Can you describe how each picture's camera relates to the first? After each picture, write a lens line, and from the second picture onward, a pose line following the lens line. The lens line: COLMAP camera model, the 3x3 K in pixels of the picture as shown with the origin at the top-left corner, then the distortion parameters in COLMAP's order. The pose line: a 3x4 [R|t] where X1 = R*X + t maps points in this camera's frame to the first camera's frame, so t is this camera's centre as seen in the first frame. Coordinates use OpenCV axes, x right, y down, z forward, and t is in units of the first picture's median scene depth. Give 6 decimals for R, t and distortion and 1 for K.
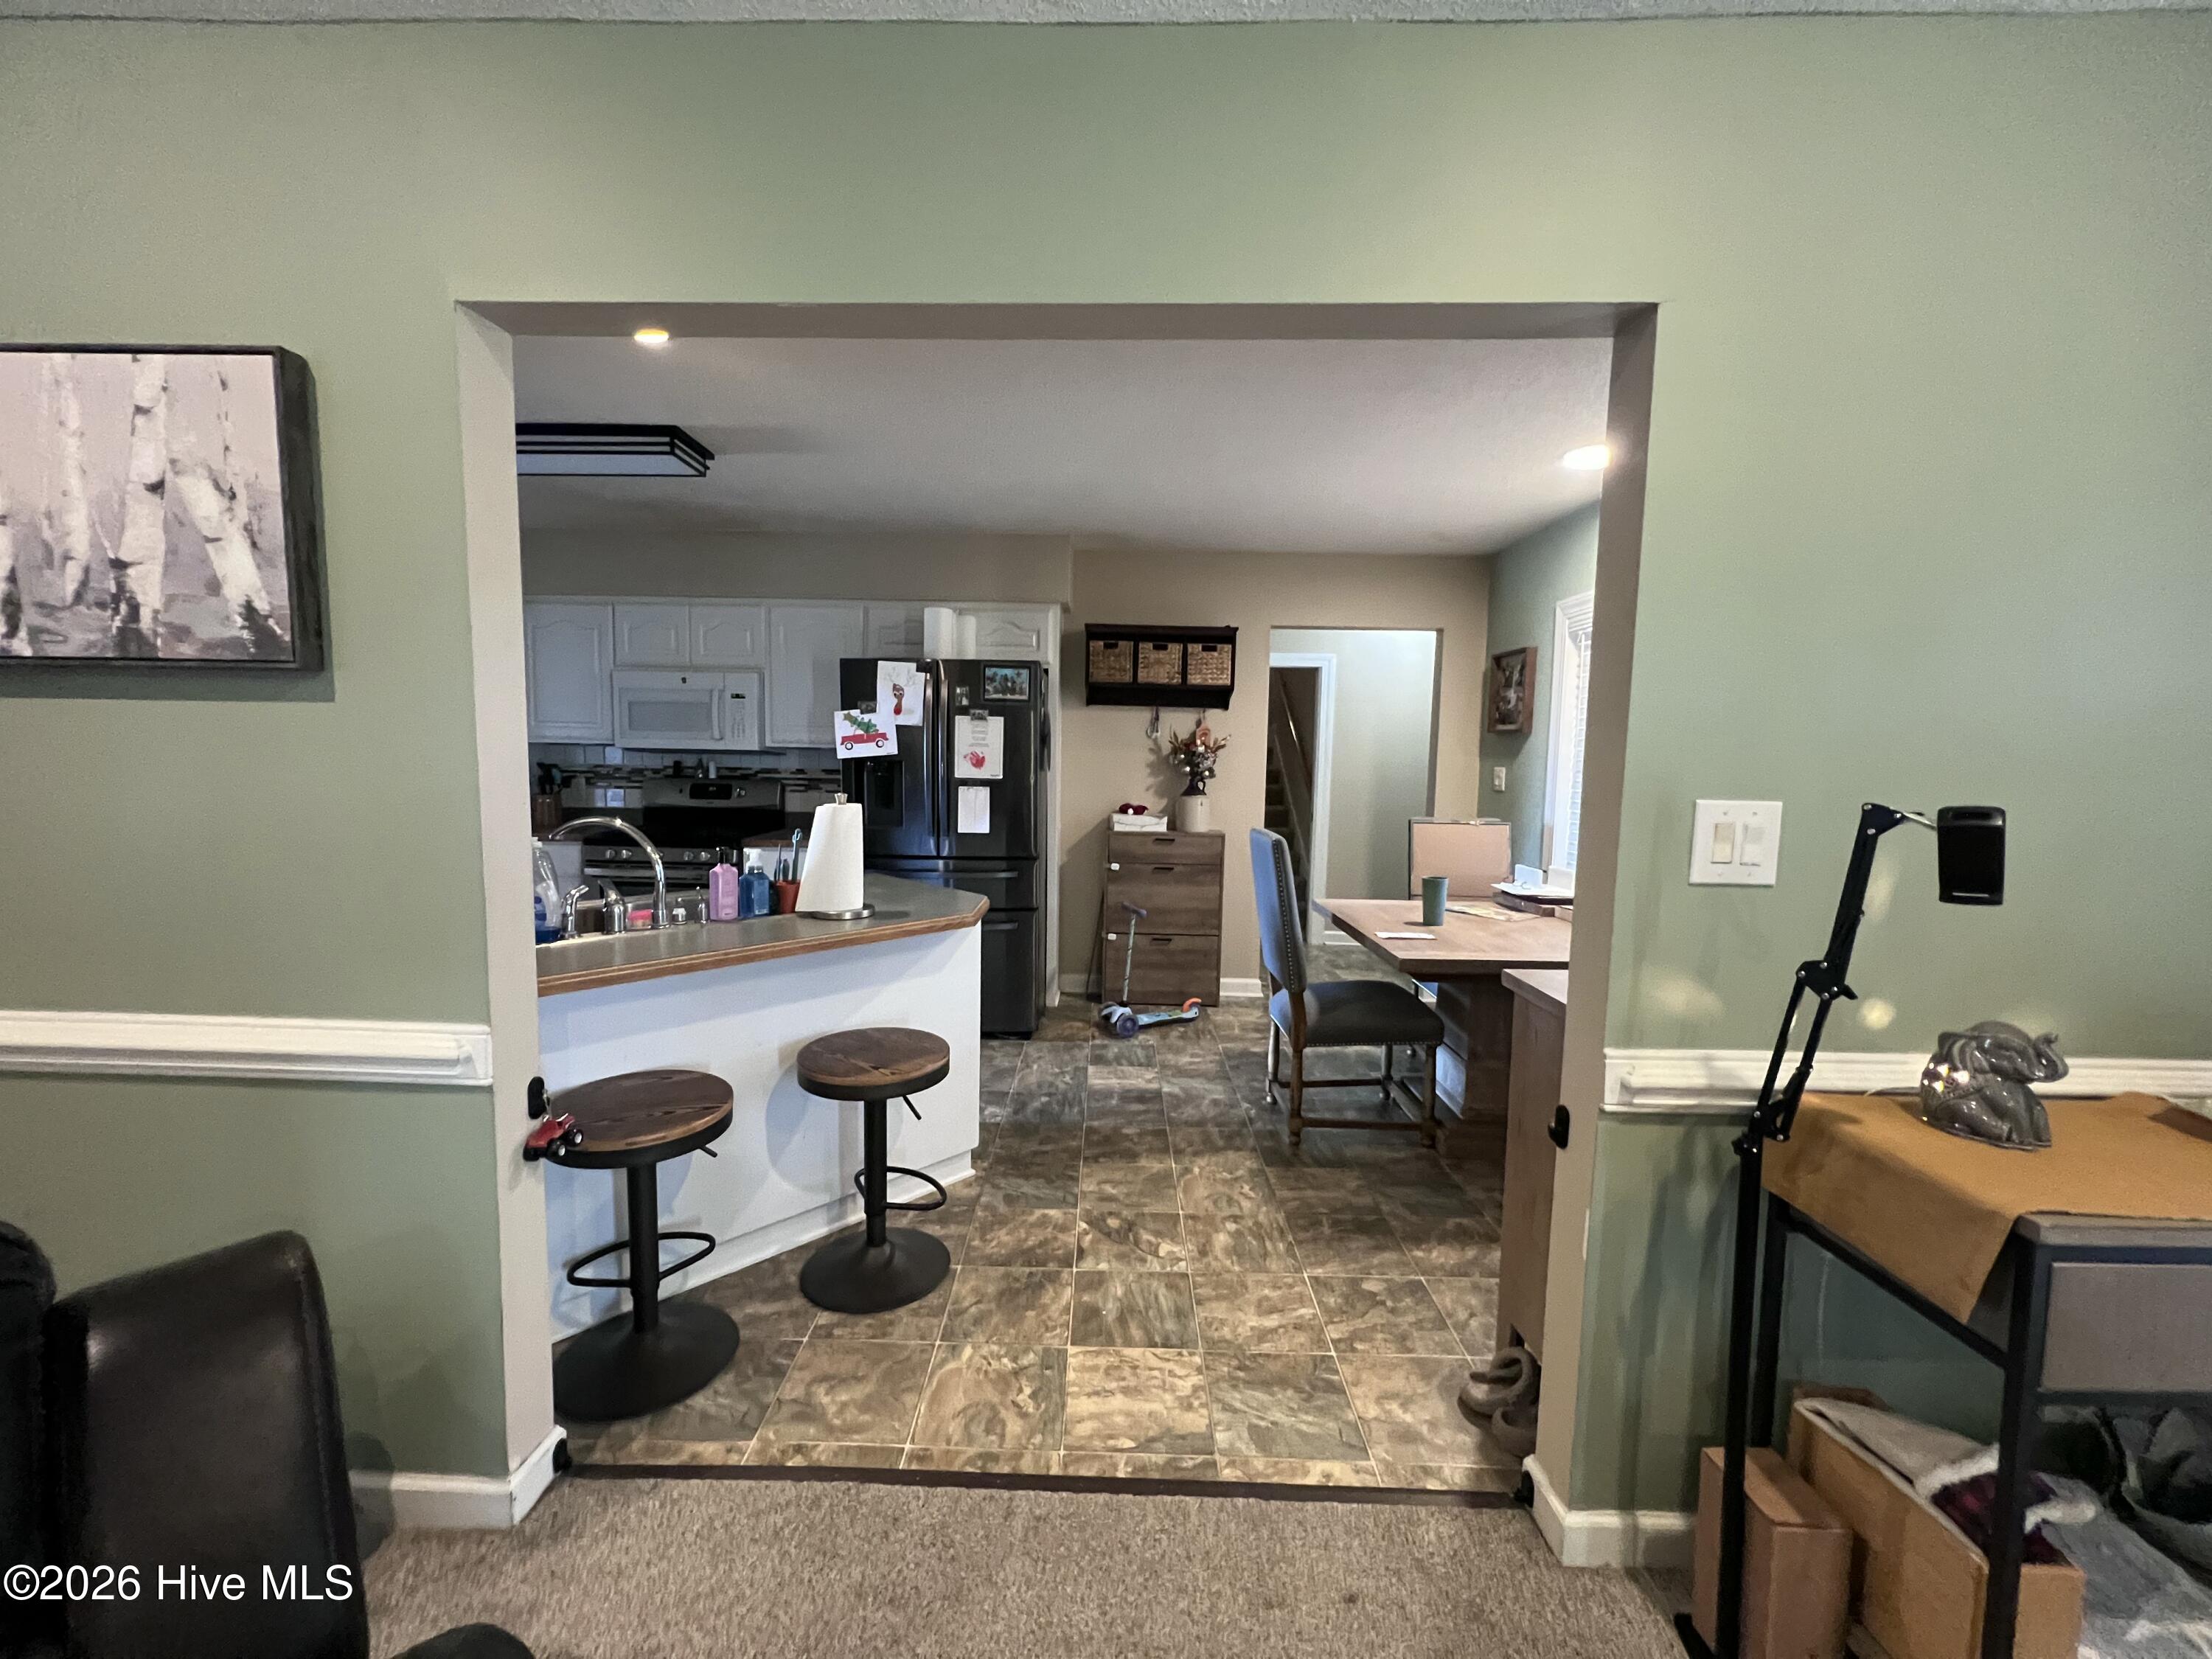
lens RADIAL K [[886.4, 0, 1106.0], [0, 886.4, 829.5], [0, 0, 1]] dist [-0.000605, -0.000084]
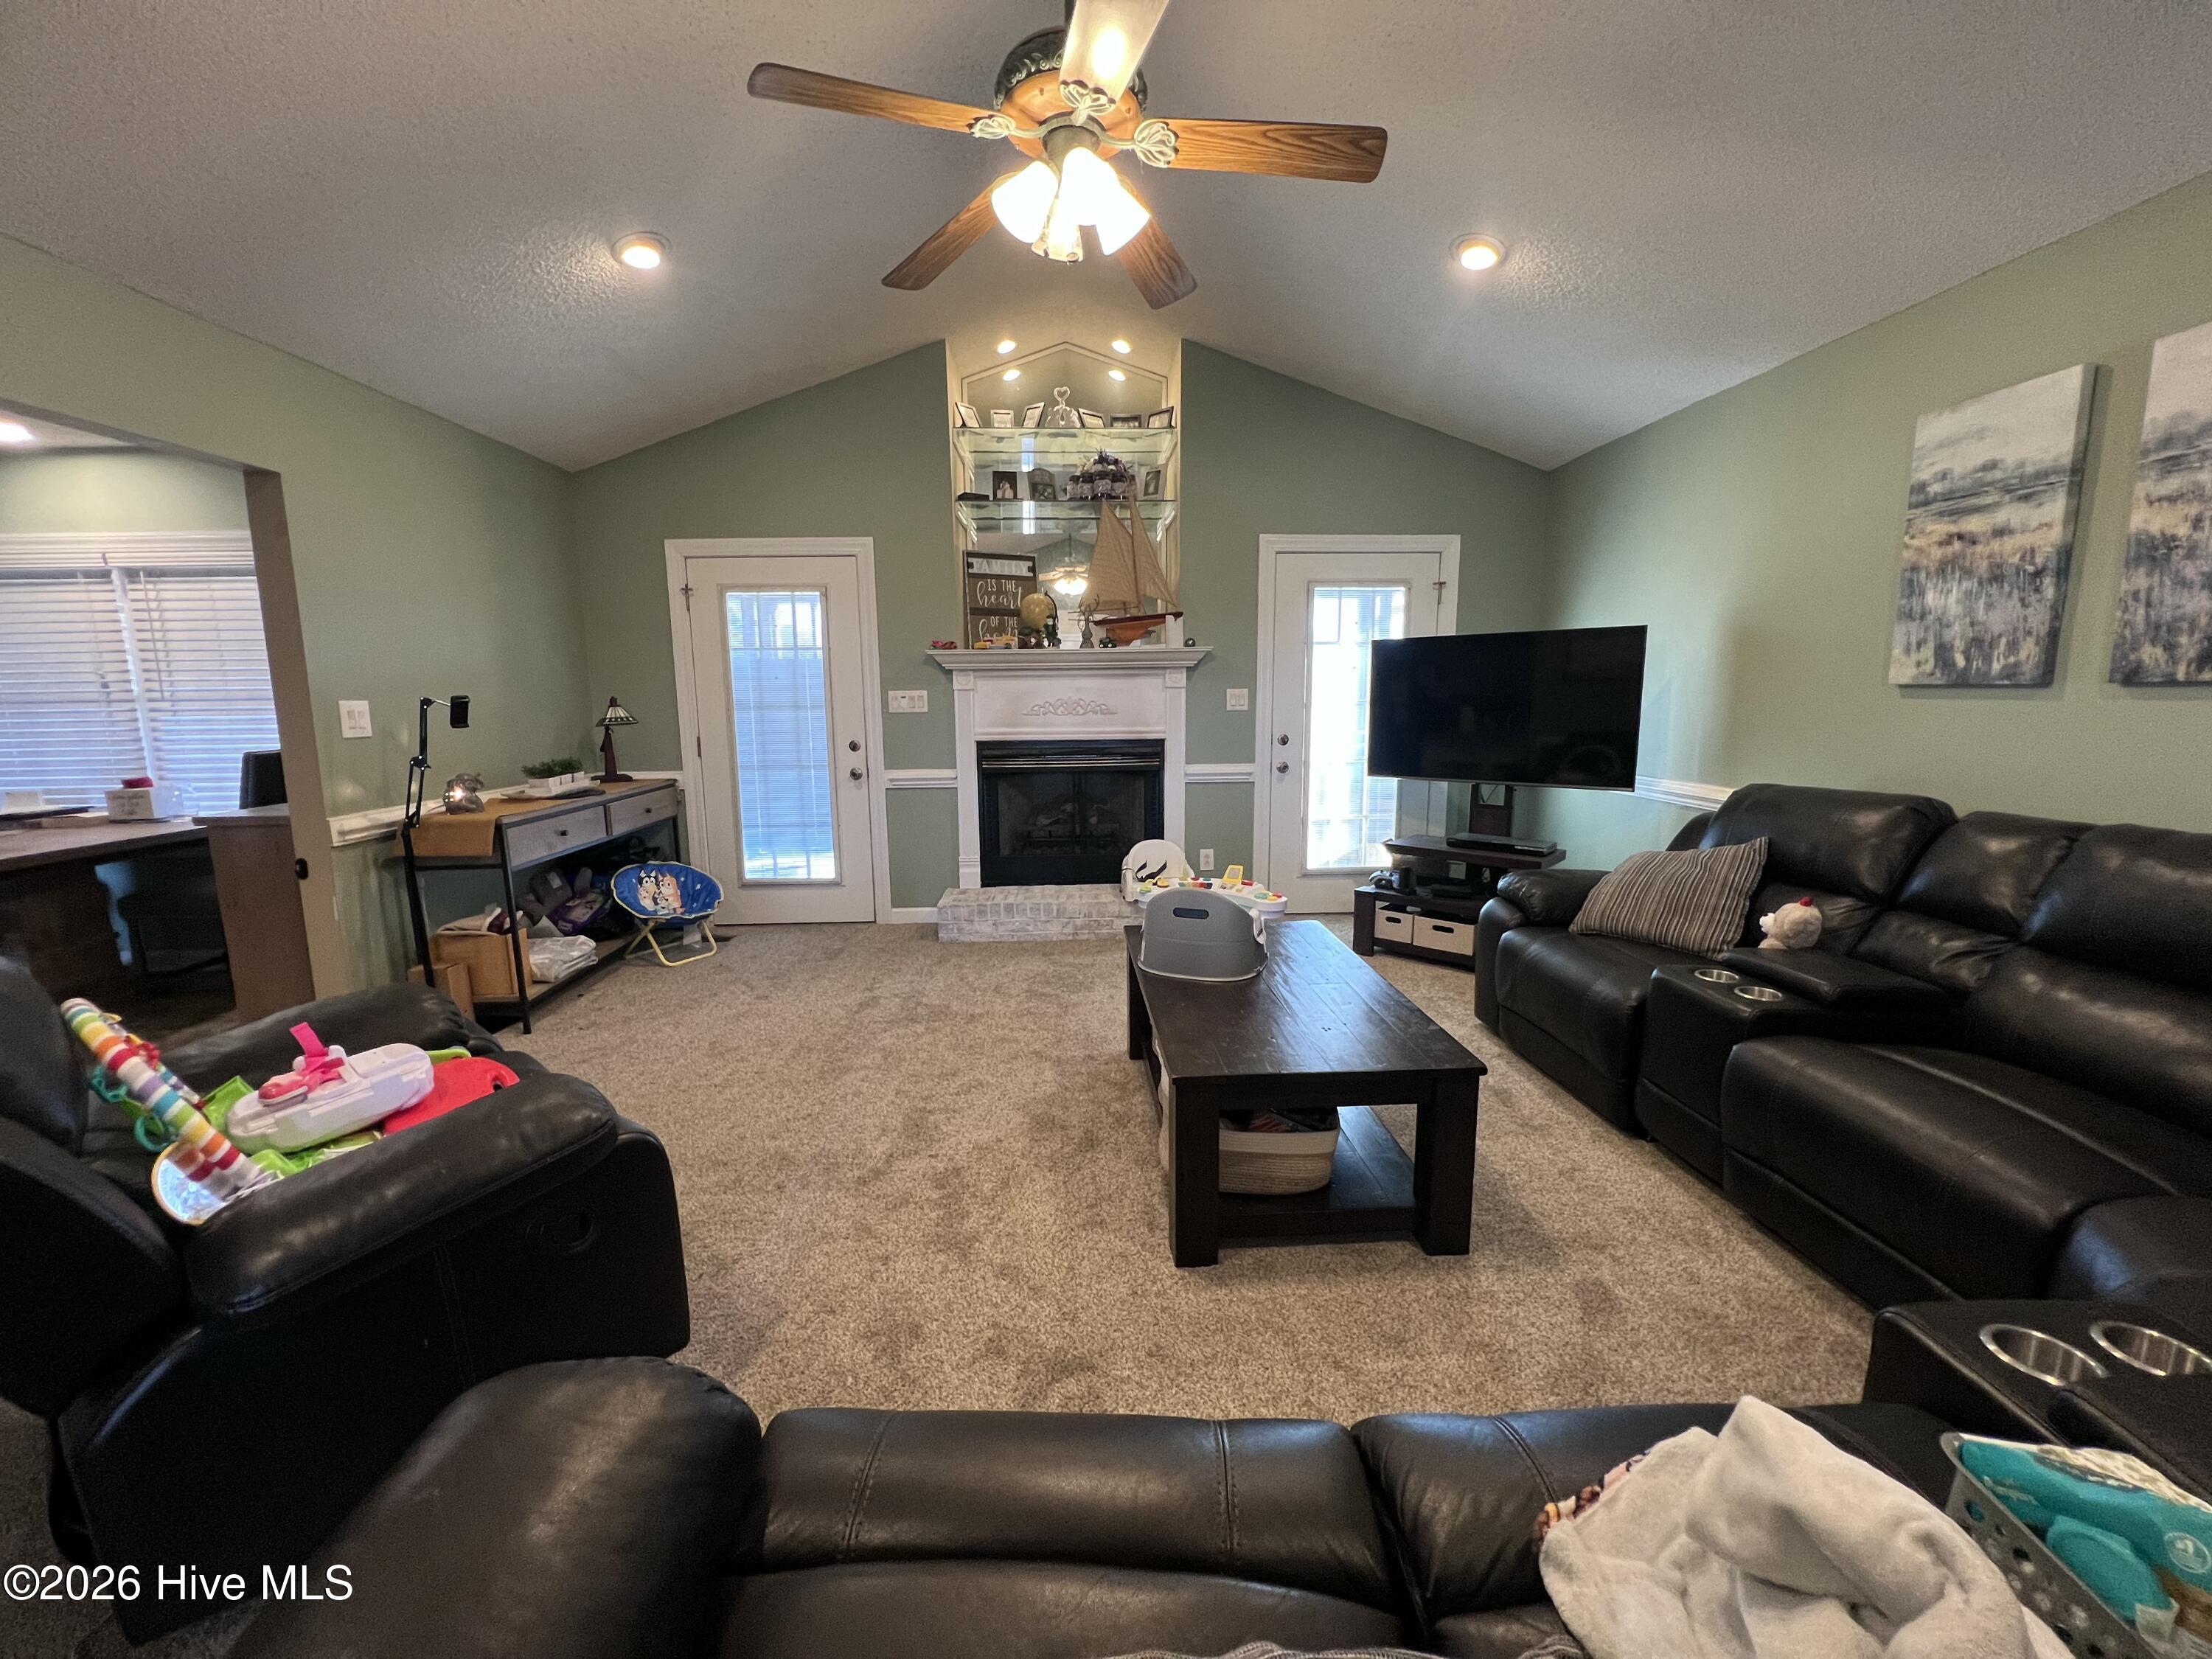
lens RADIAL K [[882.6, 0, 1084.9], [0, 882.6, 828.7], [0, 0, 1]] dist [0.000464, 0.000030]
pose [[-0.055641, -0.167904, 0.984232, -1.701167], [0.095466, 0.980348, 0.172639, 0.079323], [-0.993876, 0.103567, -0.038518, -0.768377]]
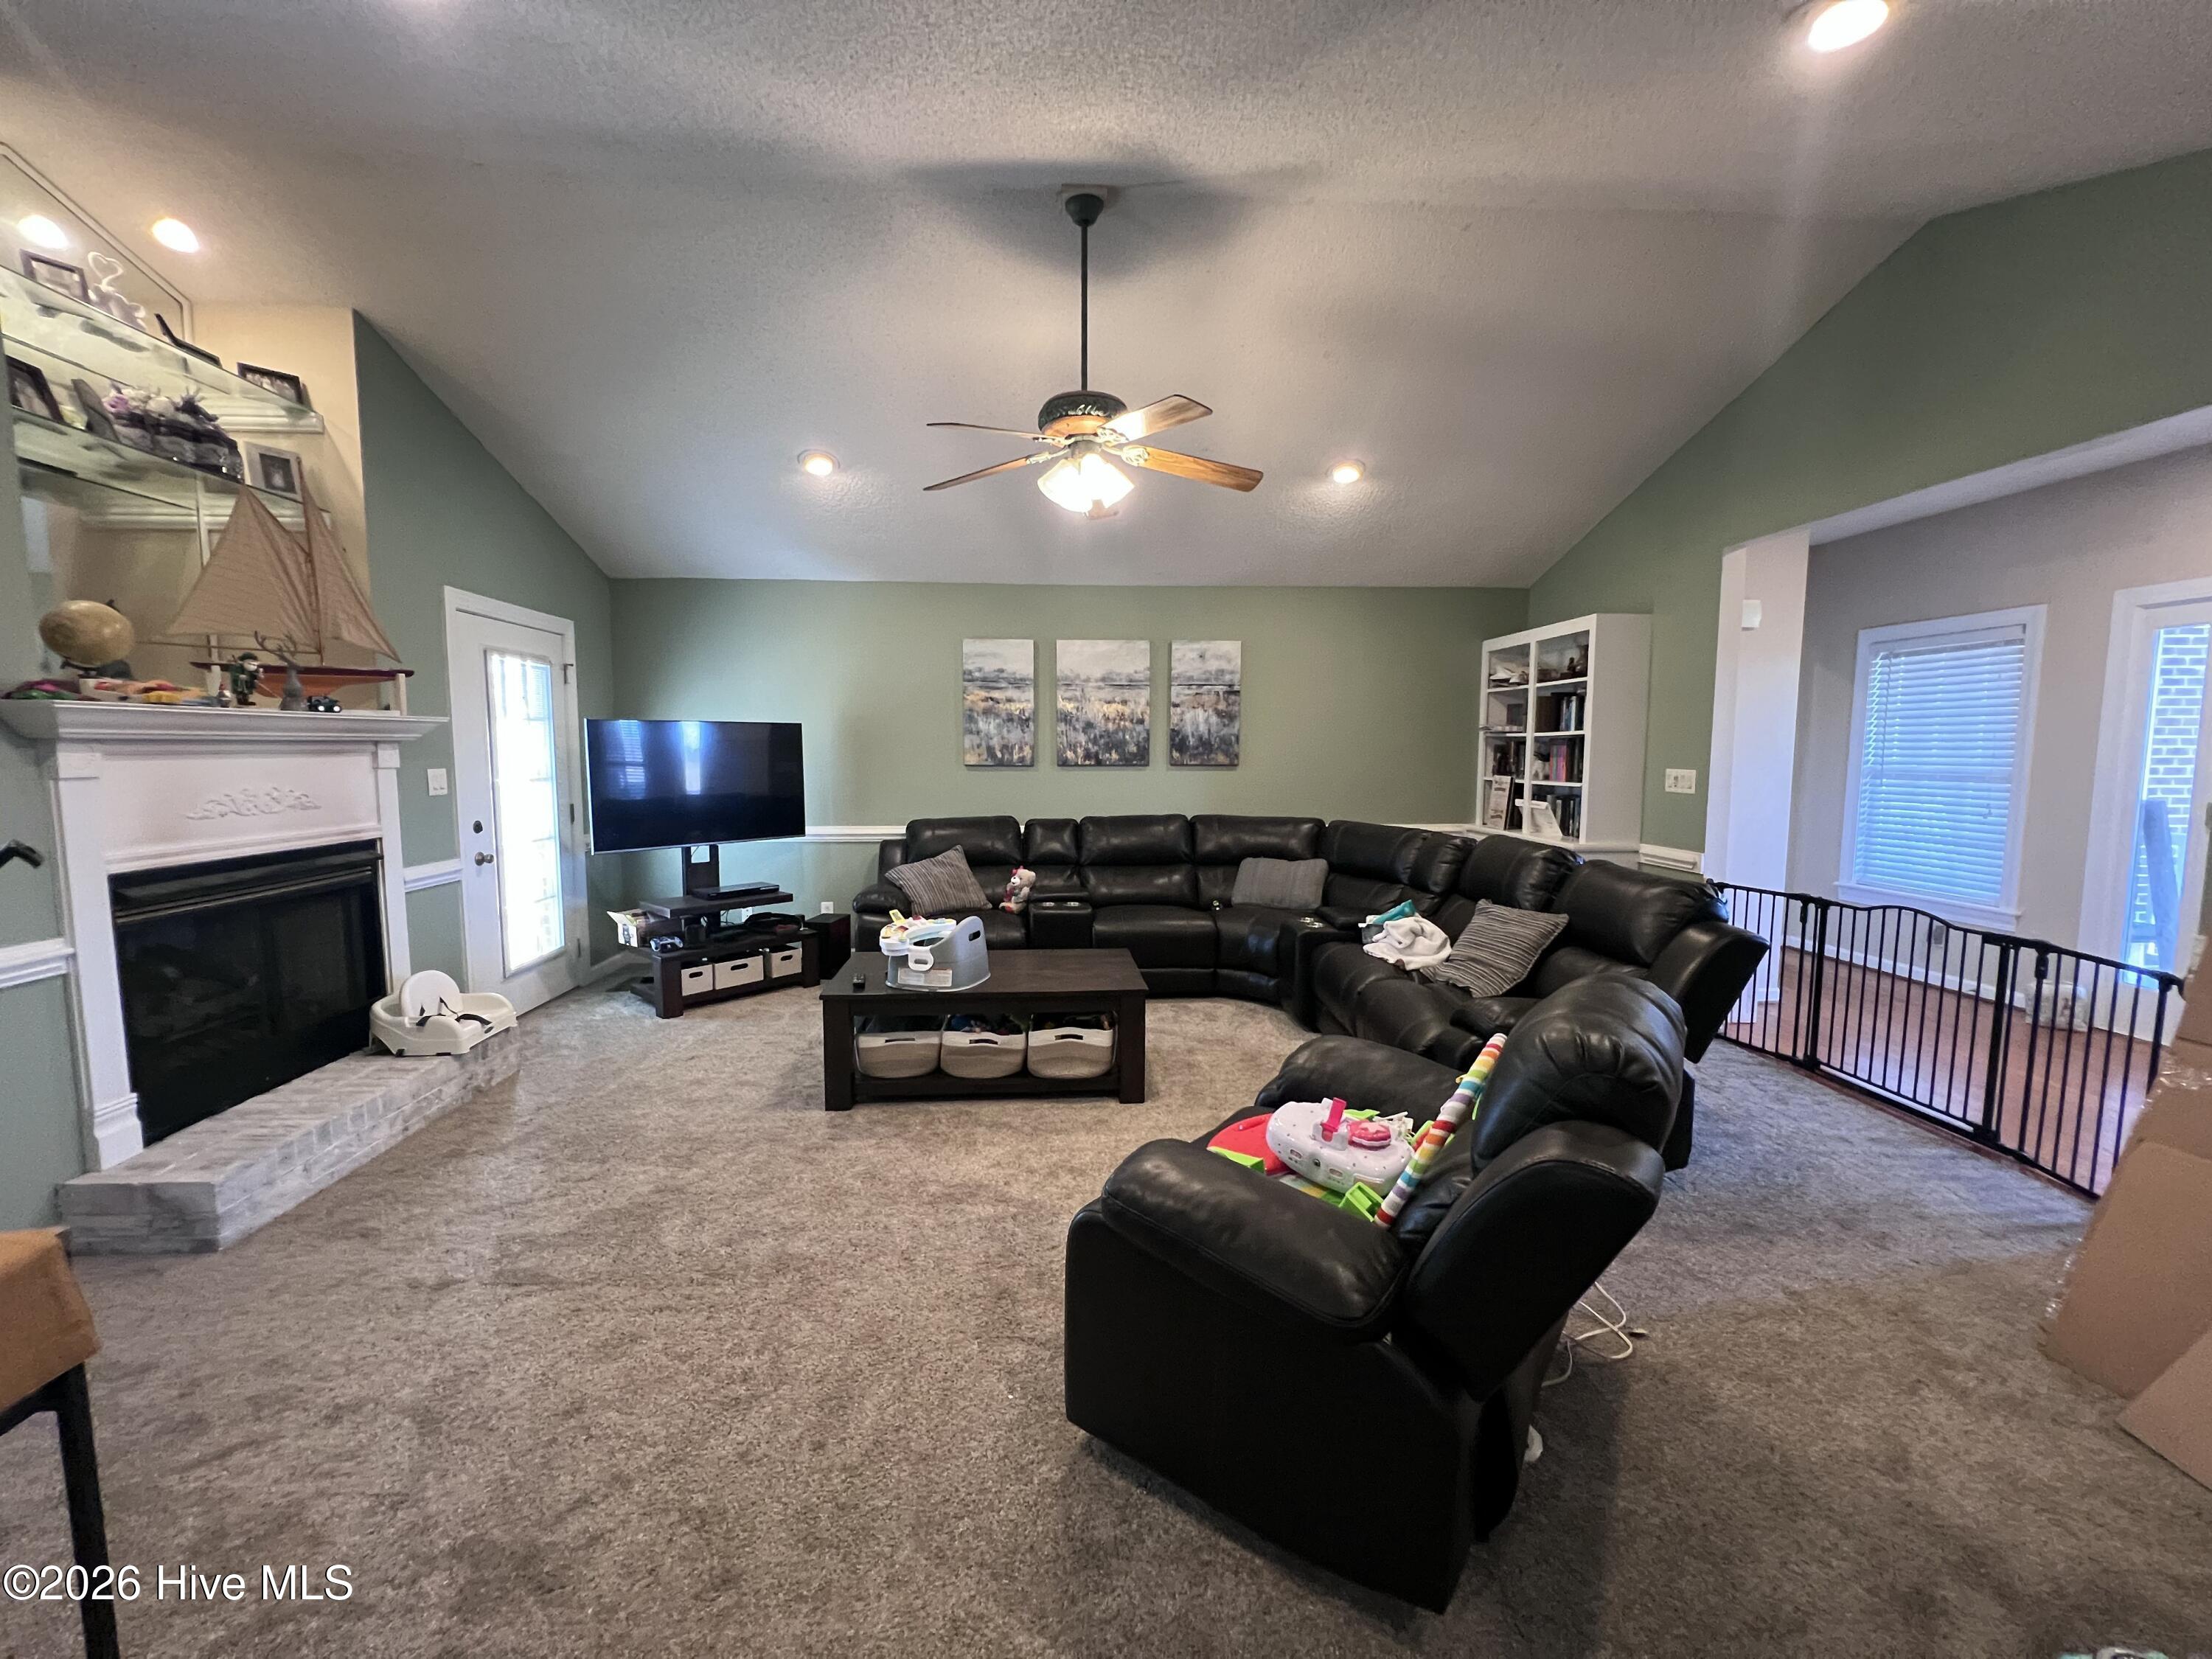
lens RADIAL K [[886.4, 0, 1106.0], [0, 886.4, 829.5], [0, 0, 1]] dist [-0.000605, -0.000084]
pose [[-0.996027, -0.011555, -0.088298, -0.037386], [-0.027159, 0.983725, 0.177619, -0.177676], [0.084809, 0.179311, -0.980130, 1.481519]]
